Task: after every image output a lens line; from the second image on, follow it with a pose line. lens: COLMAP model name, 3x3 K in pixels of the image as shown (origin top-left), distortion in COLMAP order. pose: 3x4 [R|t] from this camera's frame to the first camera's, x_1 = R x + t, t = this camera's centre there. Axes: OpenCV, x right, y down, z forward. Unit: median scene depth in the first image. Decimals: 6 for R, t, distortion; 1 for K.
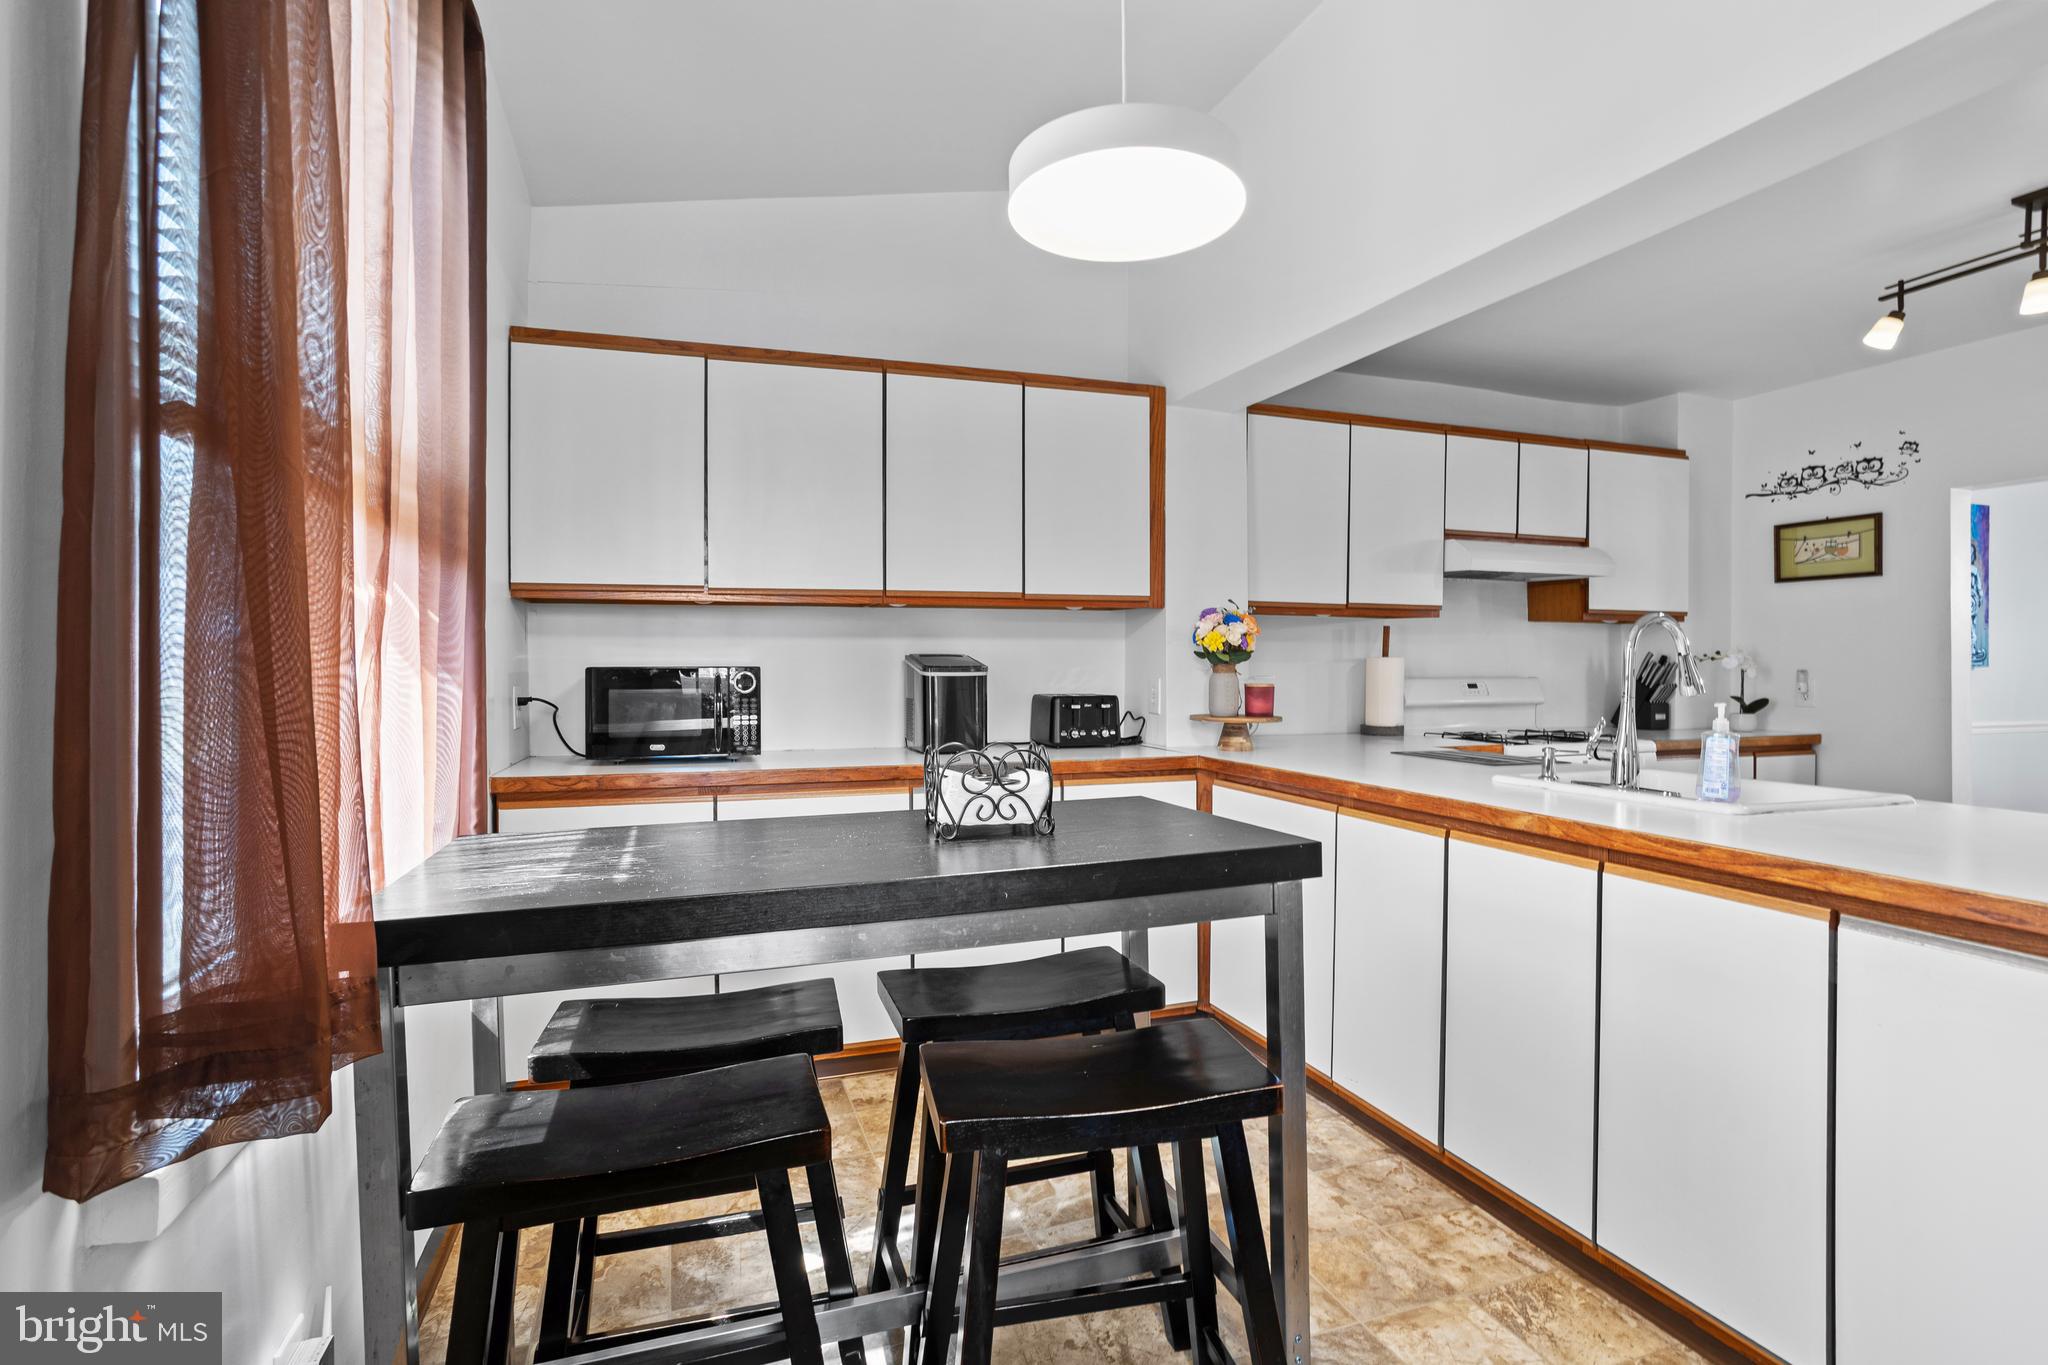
lens RADIAL K [[1013.3, 0, 1035.6], [0, 1013.3, 662.7], [0, 0, 1]] dist [-0.050275, 0.038574]
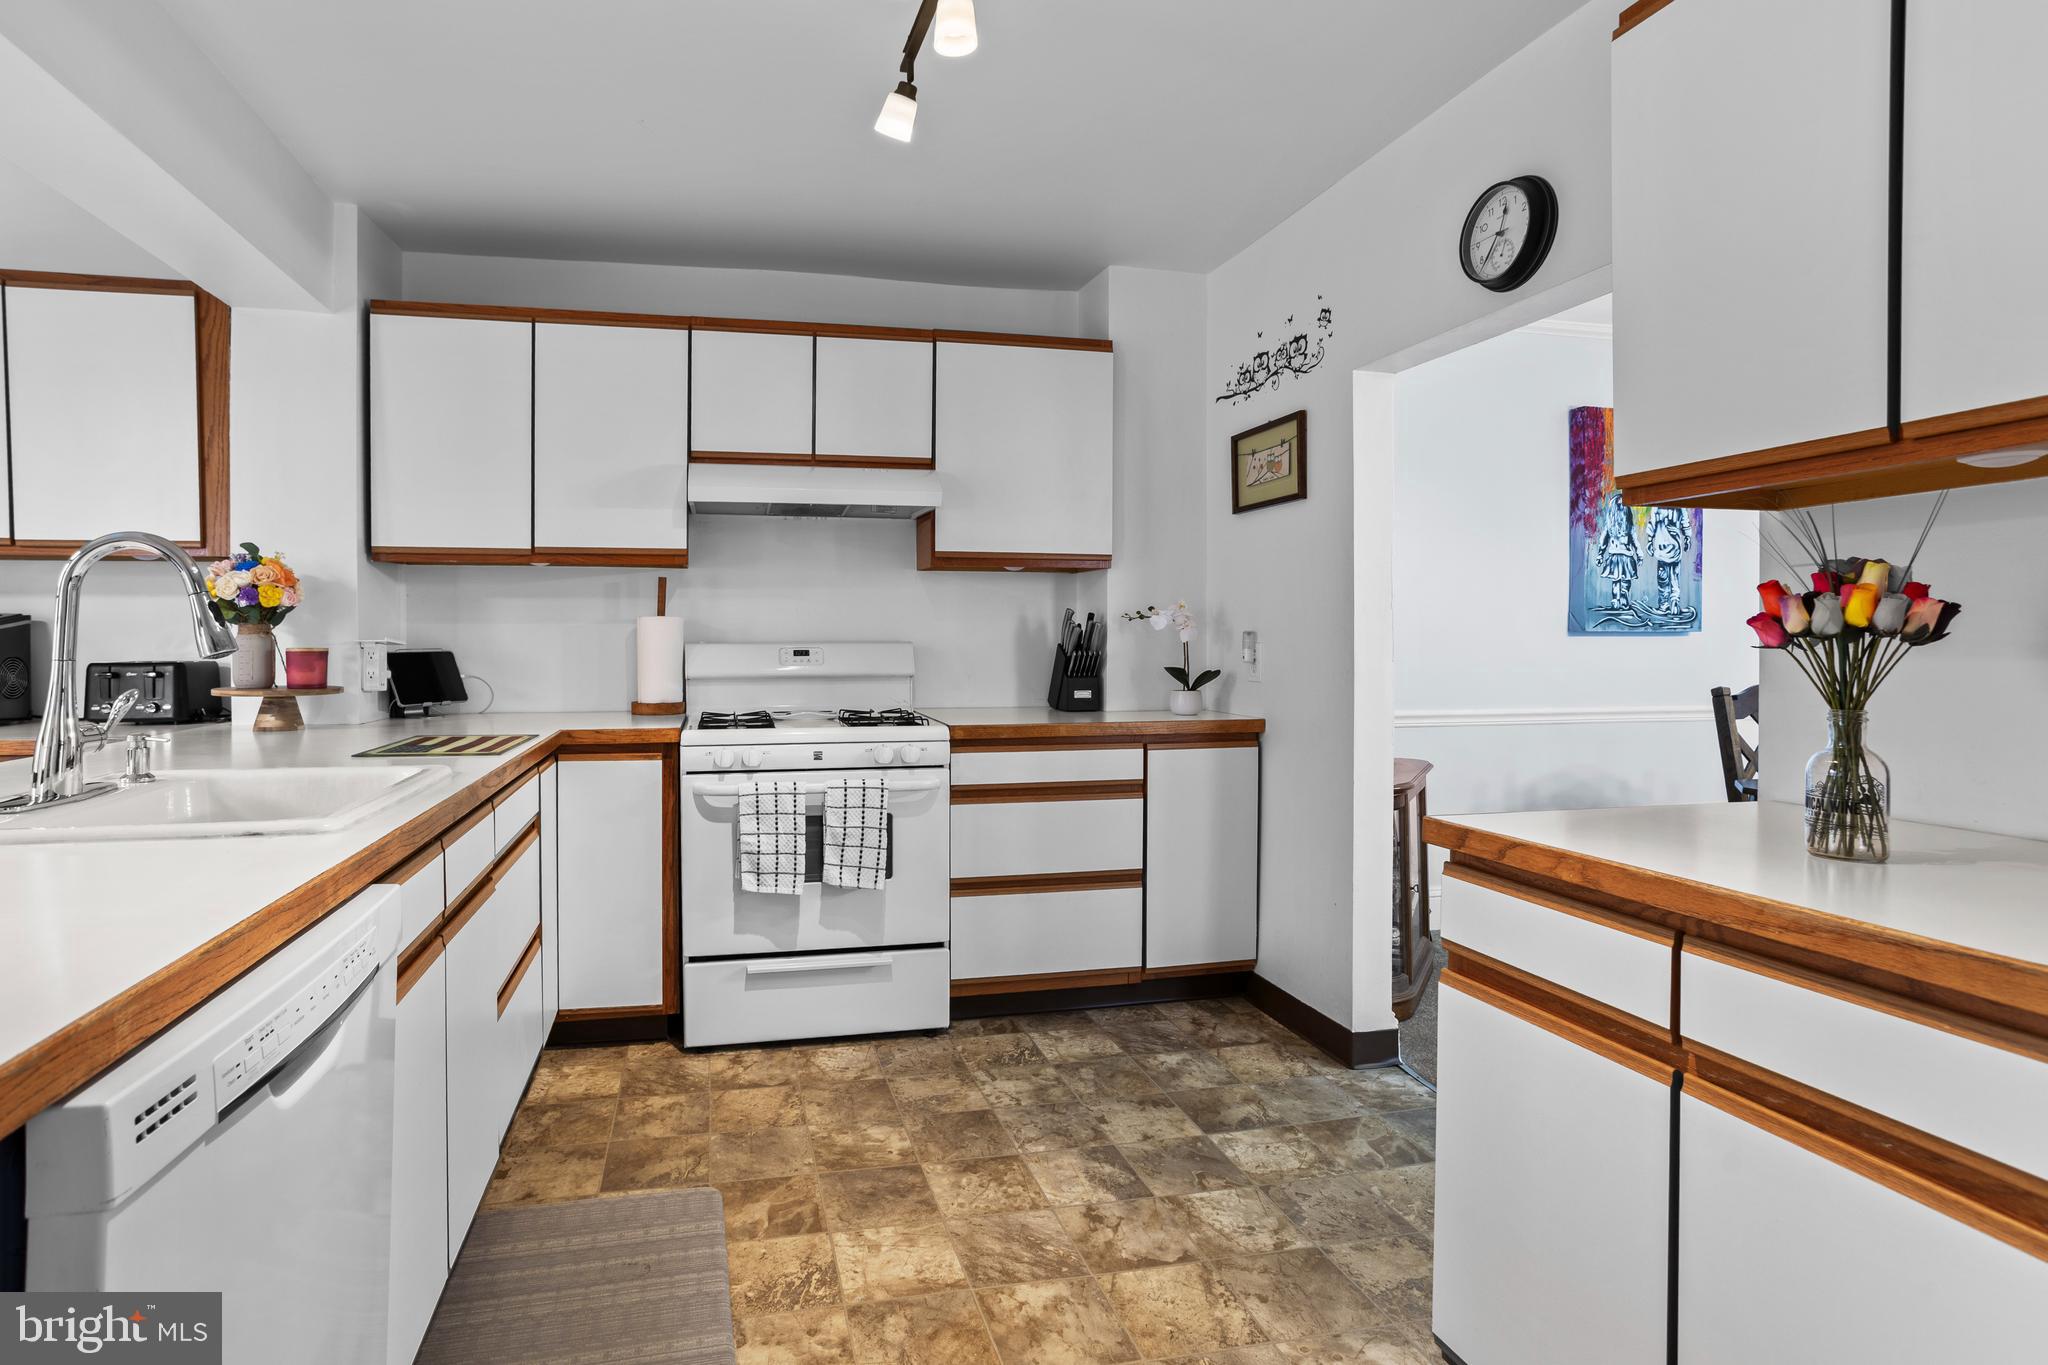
lens RADIAL K [[1030.2, 0, 936.6], [0, 1030.2, 642.3], [0, 0, 1]] dist [-0.031014, 0.000453]
pose [[0.989855, -0.001768, -0.142069, 0.922222], [0.002551, 0.999983, 0.005328, 0.015269], [0.142057, -0.005636, 0.989842, 0.310234]]
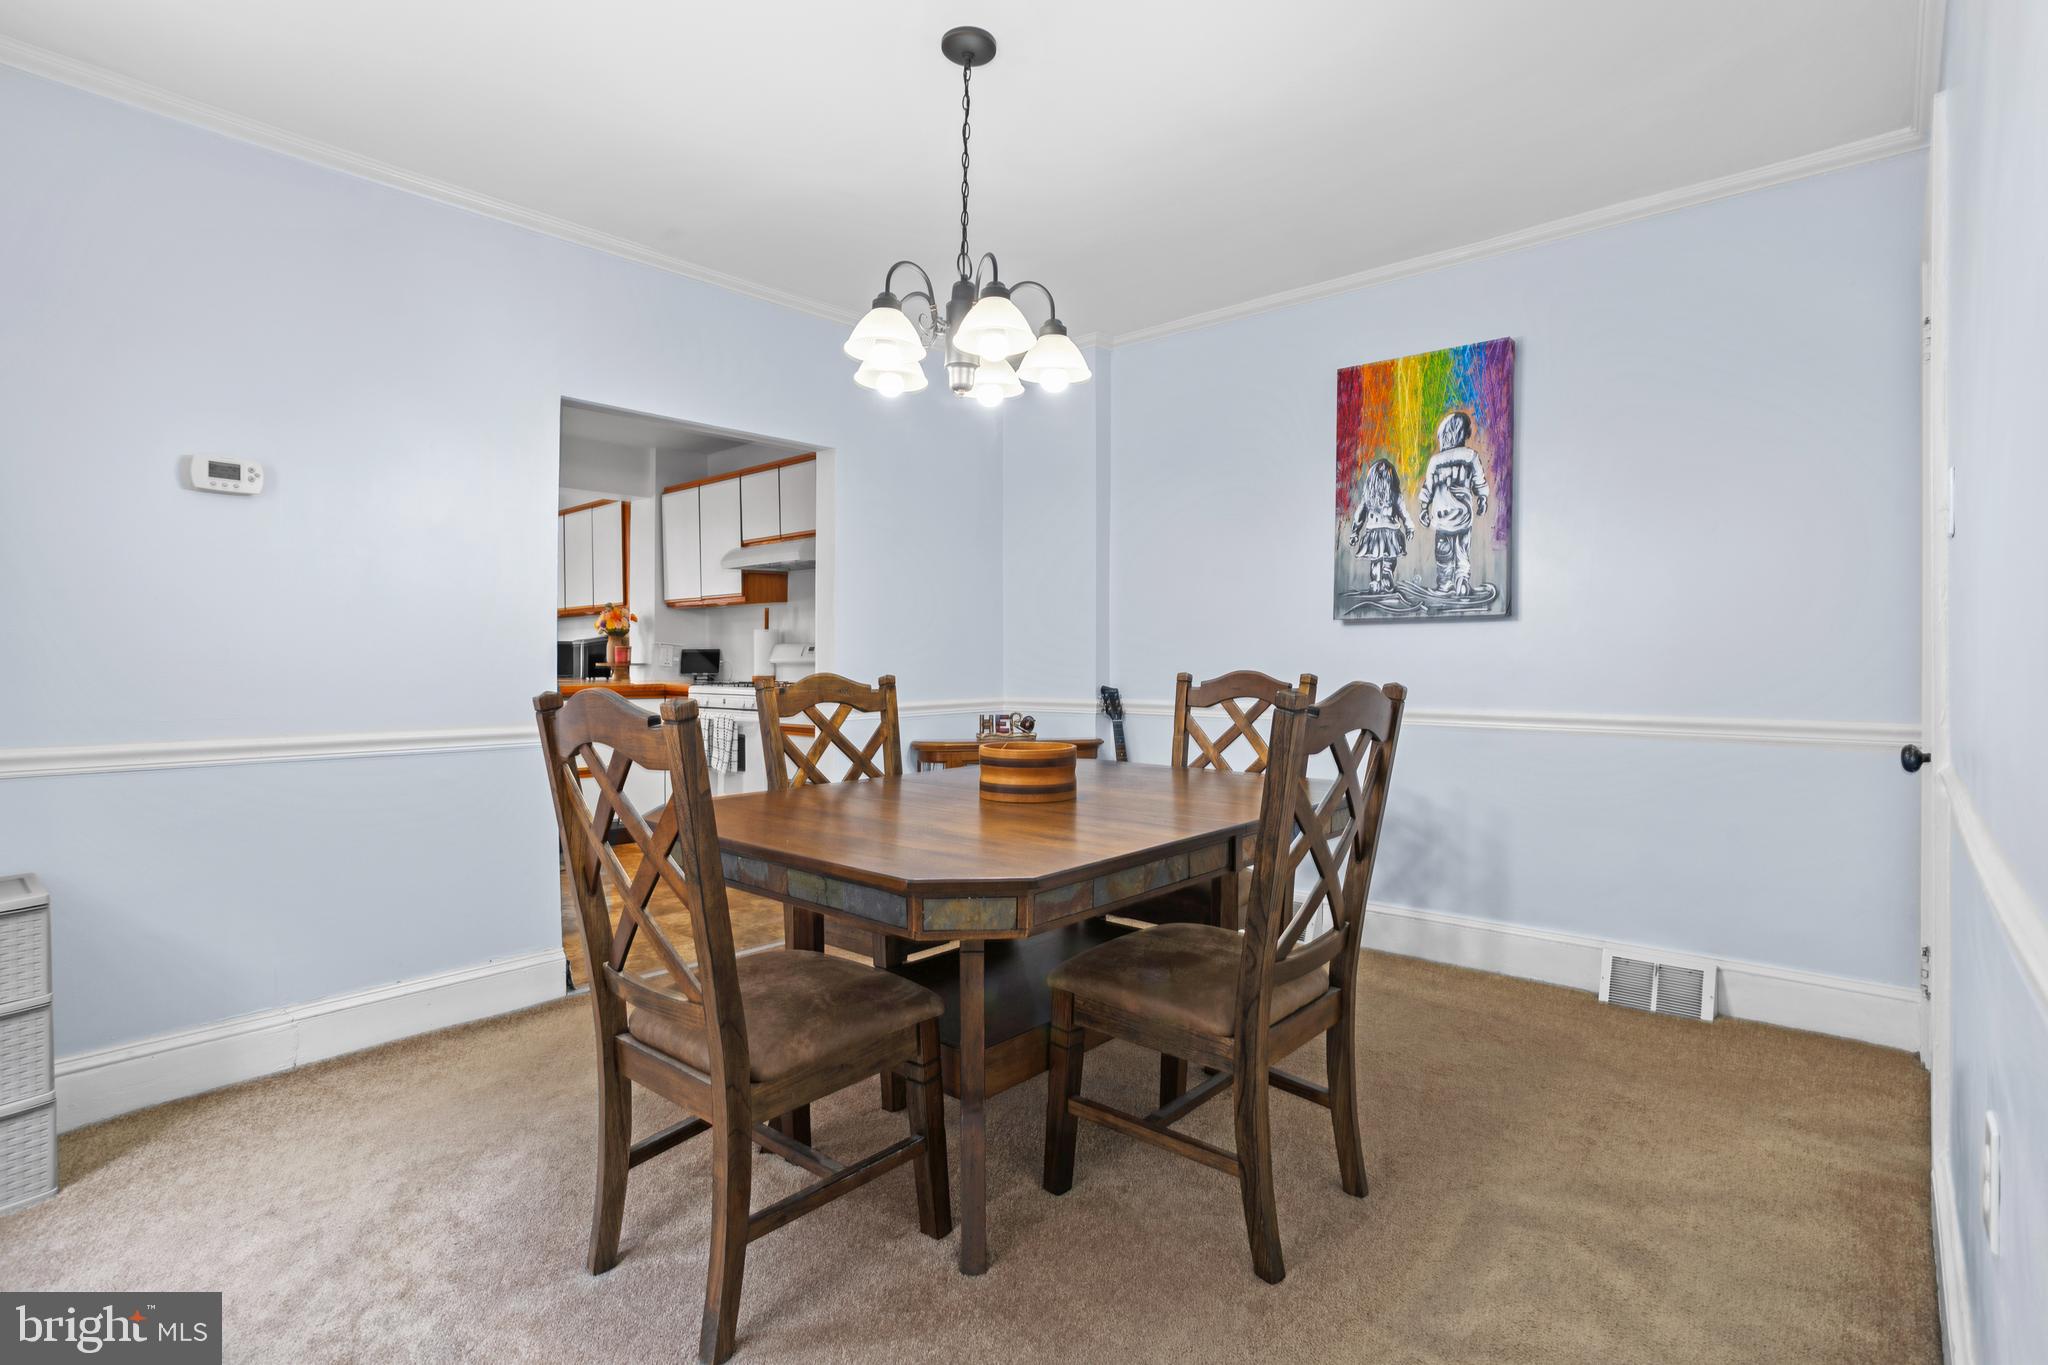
lens RADIAL K [[998.2, 0, 1029.9], [0, 998.2, 676.6], [0, 0, 1]] dist [-0.064733, 0.049118]
pose [[0.480618, 0.010018, -0.876873, 2.441244], [0.004072, 0.999898, 0.013656, 0.060145], [0.876921, -0.010134, 0.480528, 0.873481]]
